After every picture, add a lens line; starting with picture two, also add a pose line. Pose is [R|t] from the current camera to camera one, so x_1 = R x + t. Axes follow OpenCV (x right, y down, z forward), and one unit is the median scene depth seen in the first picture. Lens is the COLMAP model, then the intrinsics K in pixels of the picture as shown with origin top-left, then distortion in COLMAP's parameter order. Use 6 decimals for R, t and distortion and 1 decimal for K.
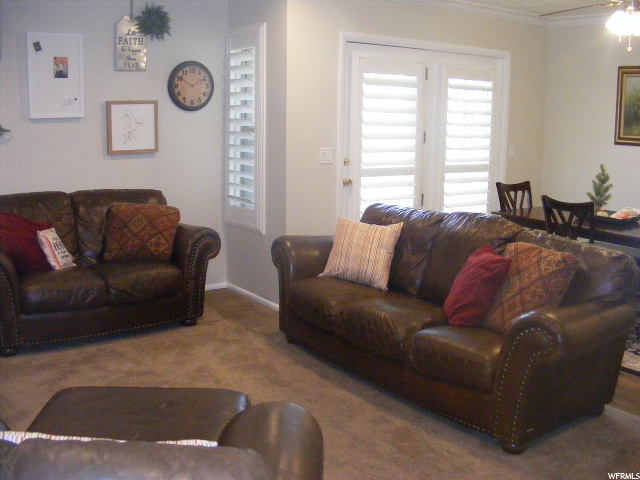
lens RADIAL K [[708.0, 0, 320.0], [0, 708.0, 240.0], [0, 0, 1]] dist [-0.265377, 0.265990]
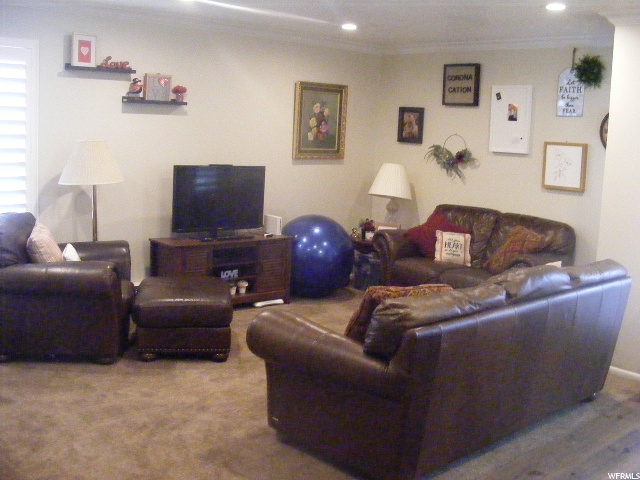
lens RADIAL K [[708.0, 0, 320.0], [0, 708.0, 240.0], [0, 0, 1]] dist [-0.265377, 0.265990]
pose [[0.086729, 0.151282, -0.984679, 0.855171], [-0.213678, 0.968225, 0.129933, -0.113698], [0.973047, 0.199135, 0.116299, 0.539423]]
